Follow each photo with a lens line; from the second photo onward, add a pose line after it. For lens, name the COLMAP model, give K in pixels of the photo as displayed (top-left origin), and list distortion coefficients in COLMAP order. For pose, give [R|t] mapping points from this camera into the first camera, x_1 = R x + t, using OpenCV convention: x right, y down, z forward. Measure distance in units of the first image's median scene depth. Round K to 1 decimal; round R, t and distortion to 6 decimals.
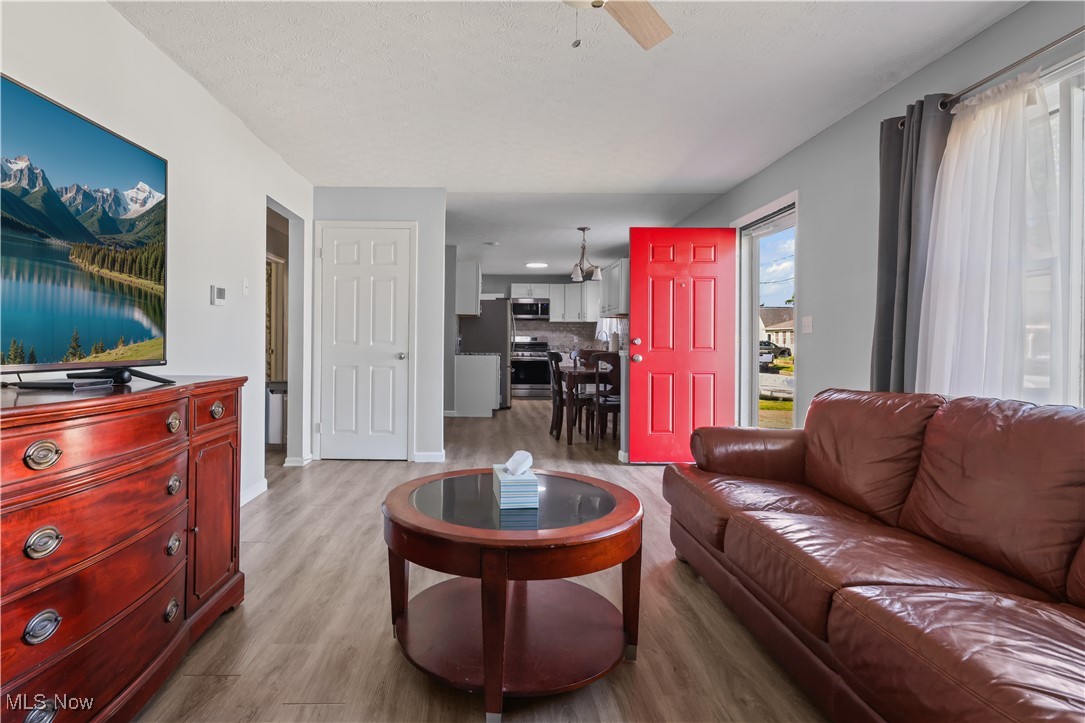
lens RADIAL K [[529.2, 0, 497.0], [0, 529.2, 345.8], [0, 0, 1]] dist [0.003517, -0.001053]
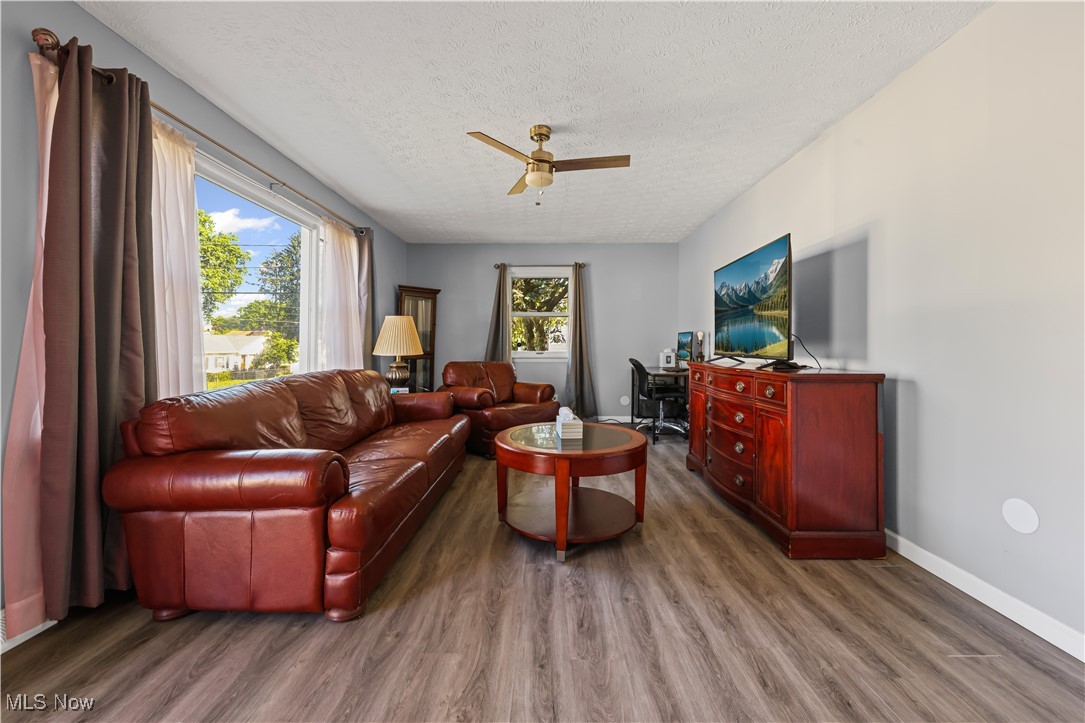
lens RADIAL K [[429.0, 0, 544.8], [0, 429.0, 338.3], [0, 0, 1]] dist [0.000867, -0.002149]
pose [[-0.999773, -0.005869, 0.020474, 0.028703], [-0.006177, 0.999868, -0.015021, -0.001781], [-0.020383, -0.015144, -0.999678, 0.880138]]
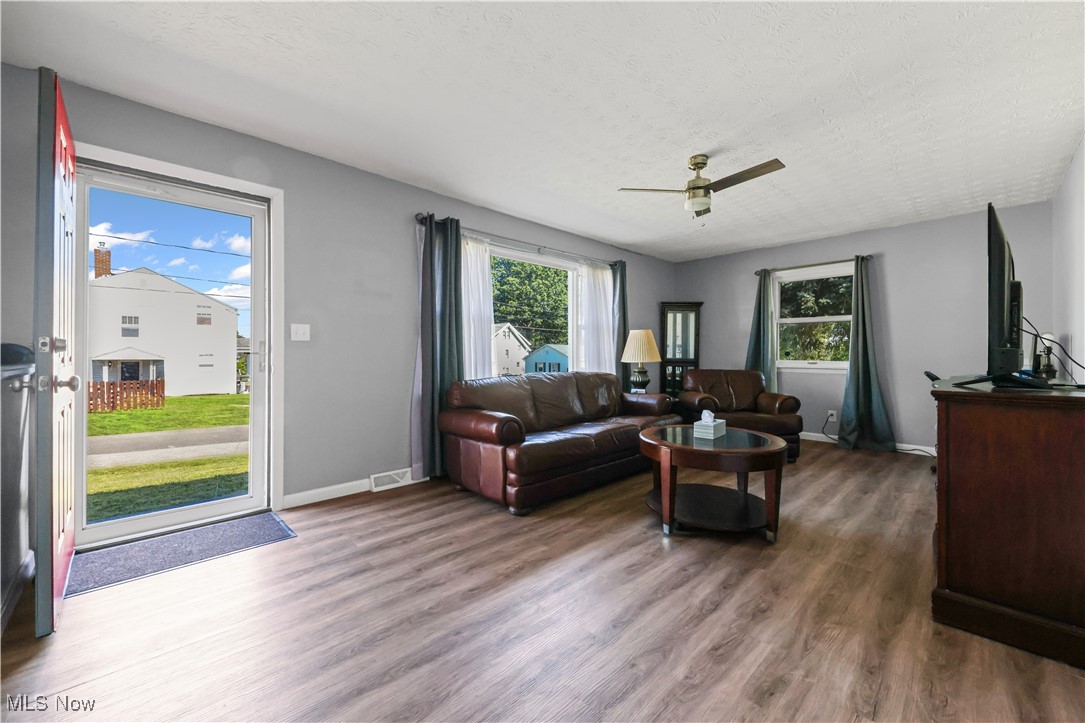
lens RADIAL K [[429.0, 0, 539.2], [0, 429.0, 353.1], [0, 0, 1]] dist [0.000867, -0.002149]
pose [[-0.676860, -0.006402, 0.736084, -0.249040], [-0.005259, 0.999979, 0.003861, -0.003866], [-0.736093, -0.001258, -0.676879, 0.909903]]
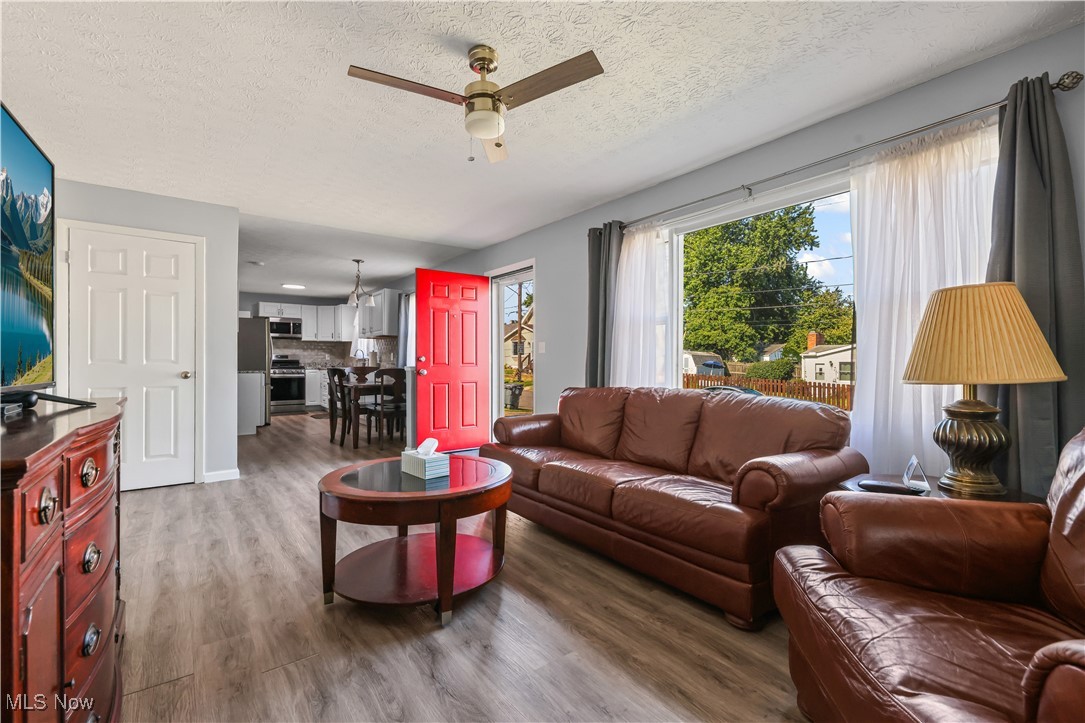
lens RADIAL K [[463.6, 0, 534.6], [0, 463.6, 363.0], [0, 0, 1]] dist [0.010790, -0.000090]
pose [[0.811914, -0.009557, 0.583699, -0.160510], [0.008688, 0.999953, 0.004288, -0.000747], [-0.583713, 0.001590, 0.811959, -0.055856]]
